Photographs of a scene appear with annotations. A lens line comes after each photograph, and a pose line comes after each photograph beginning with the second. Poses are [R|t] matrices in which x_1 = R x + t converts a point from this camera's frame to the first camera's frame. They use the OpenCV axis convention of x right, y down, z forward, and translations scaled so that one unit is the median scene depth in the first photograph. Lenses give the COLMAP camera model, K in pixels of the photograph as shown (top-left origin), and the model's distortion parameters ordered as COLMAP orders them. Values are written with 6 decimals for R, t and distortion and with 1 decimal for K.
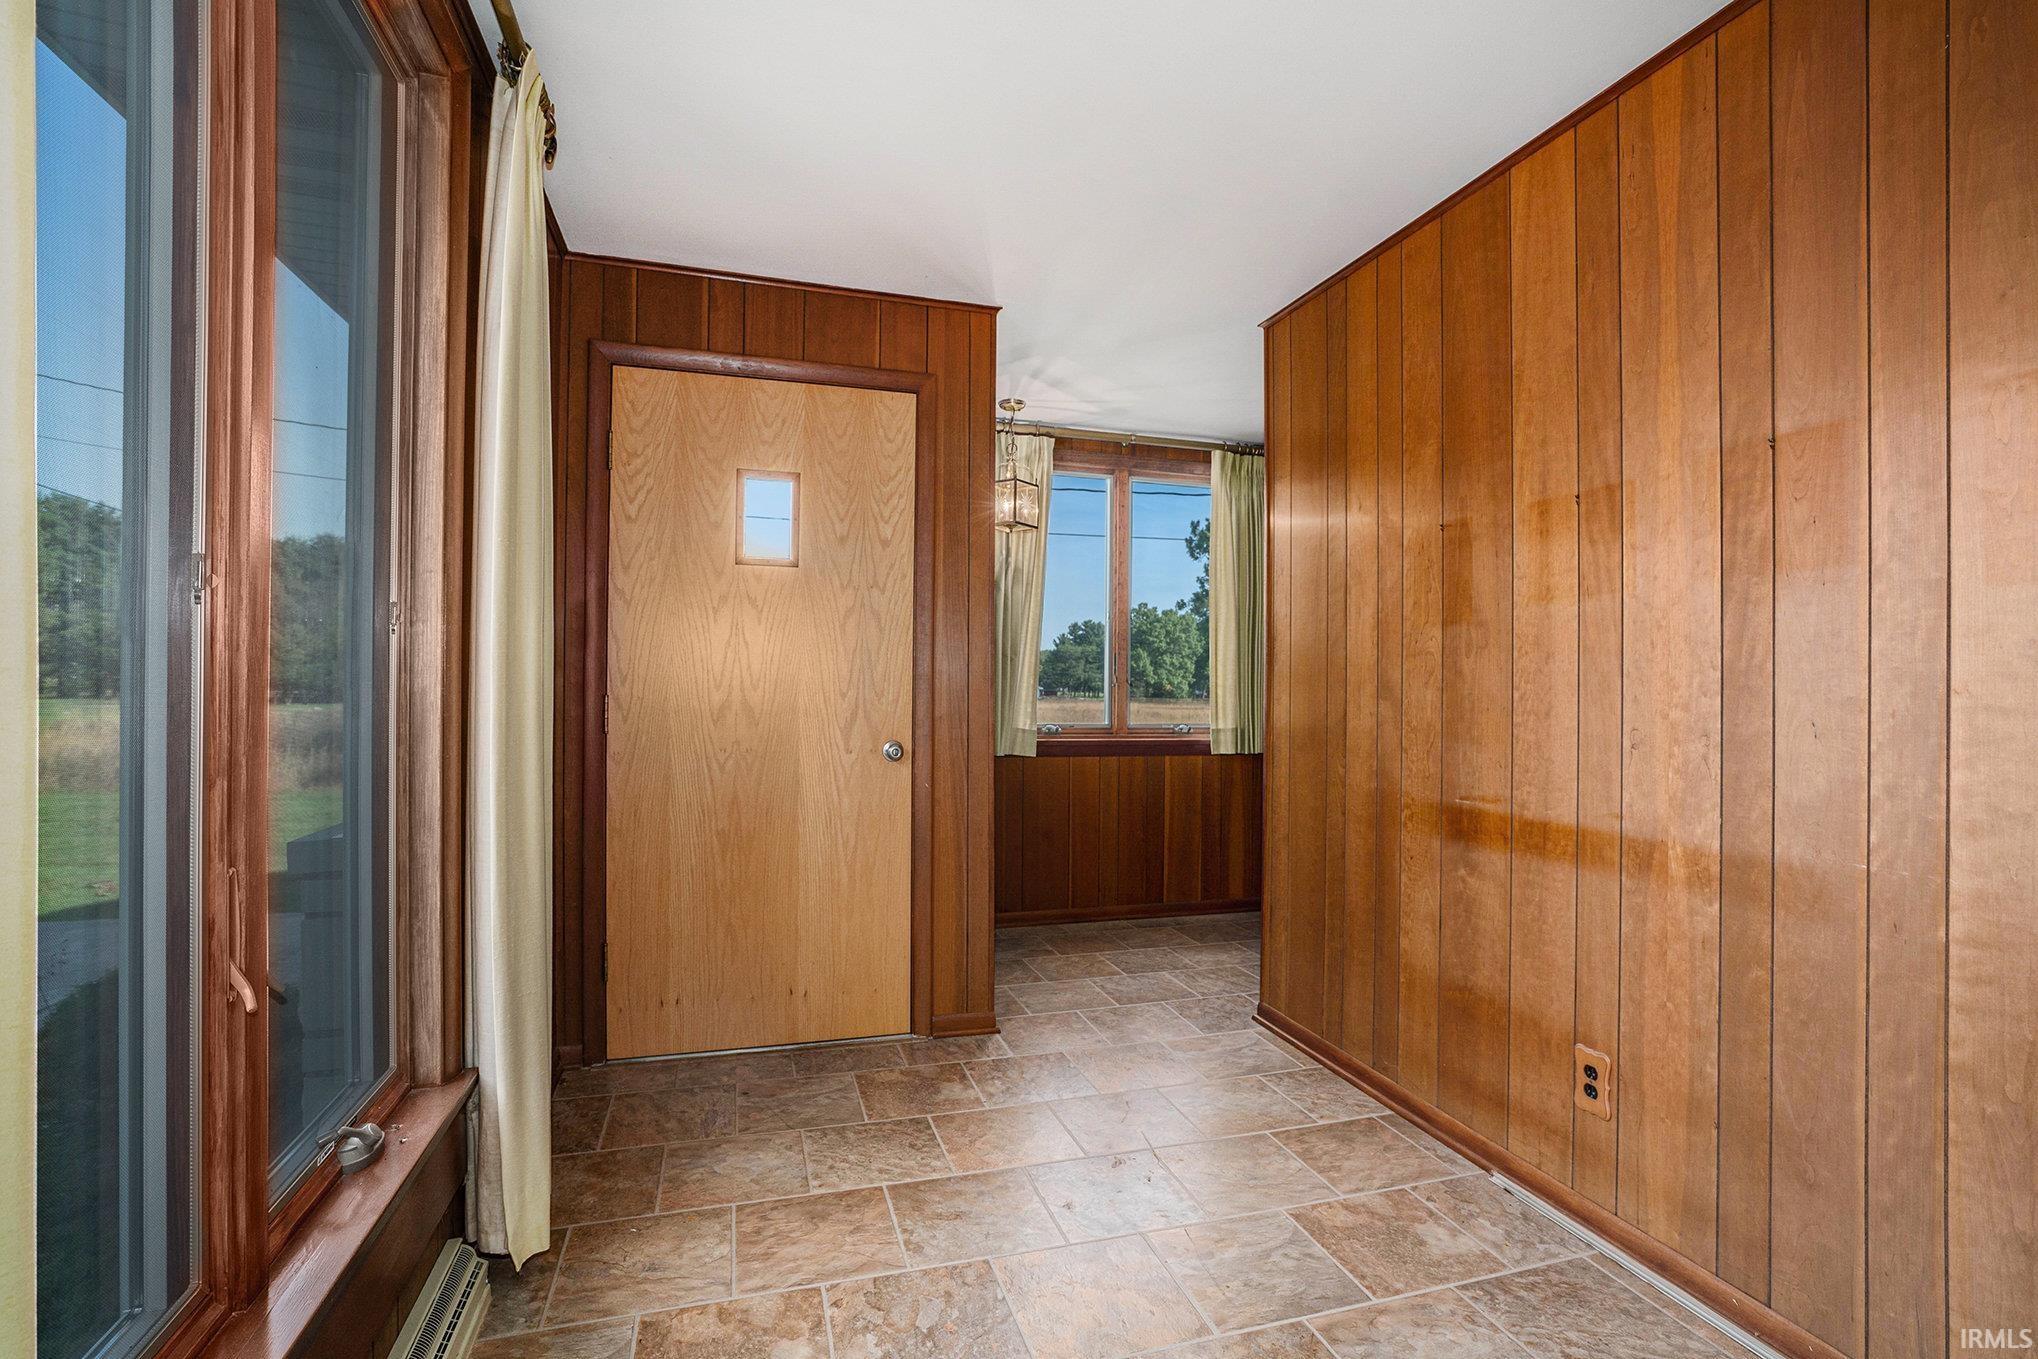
lens RADIAL K [[931.5, 0, 1019.0], [0, 931.5, 679.5], [0, 0, 1]] dist [-0.001008, -0.000055]
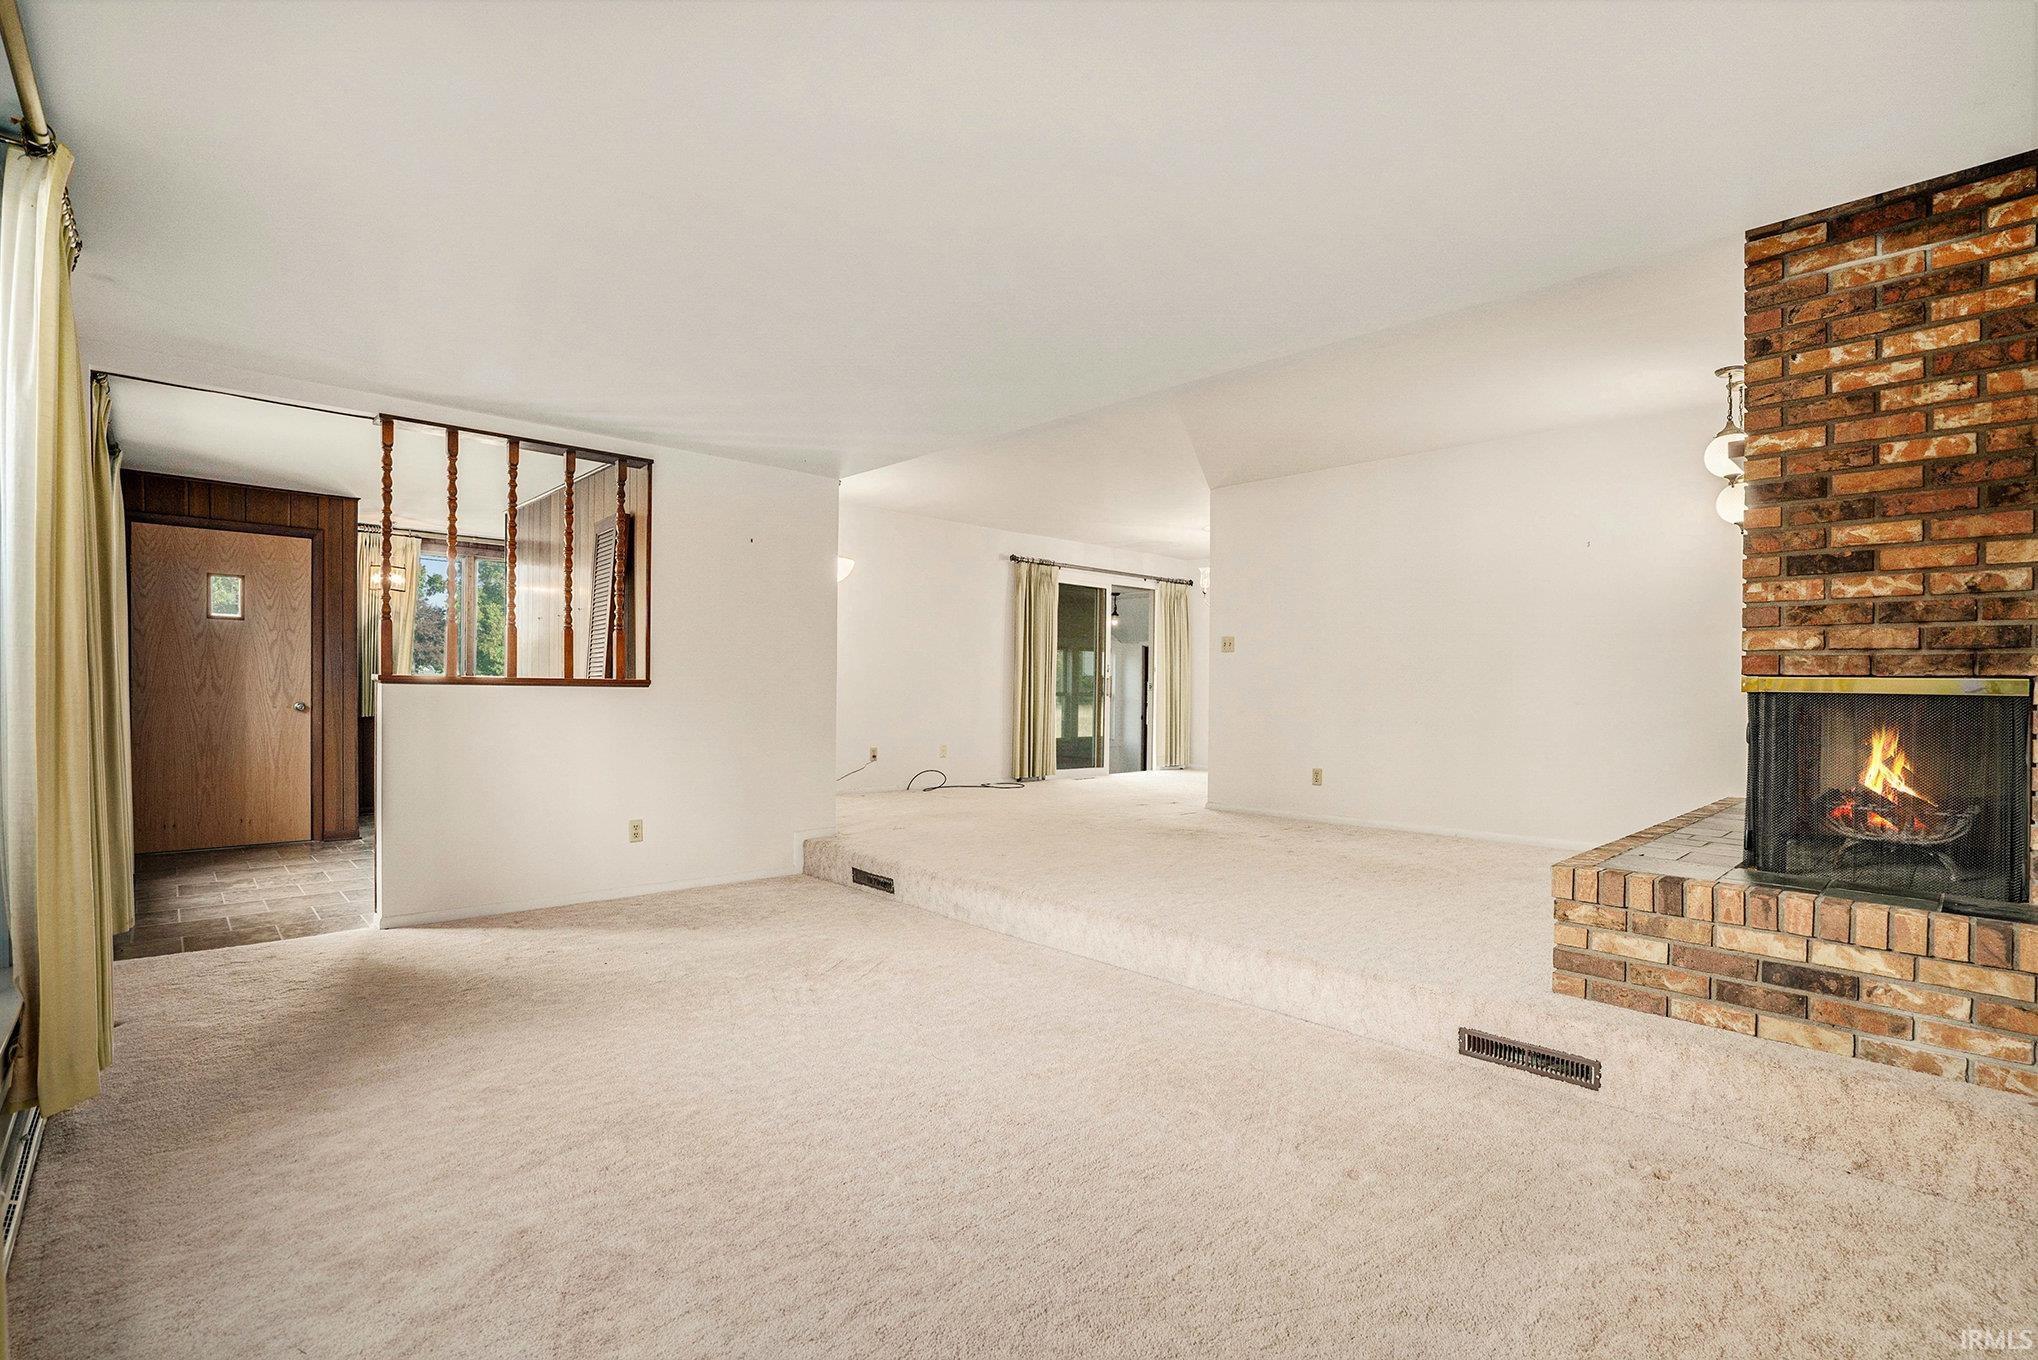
lens RADIAL K [[979.7, 0, 1019.0], [0, 979.7, 680.0], [0, 0, 1]] dist [-0.000327, 0.000025]
pose [[0.907811, -0.004195, 0.419358, 0.414457], [0.002100, 0.999983, 0.005457, 0.006325], [-0.419373, -0.004073, 0.907805, -1.703214]]
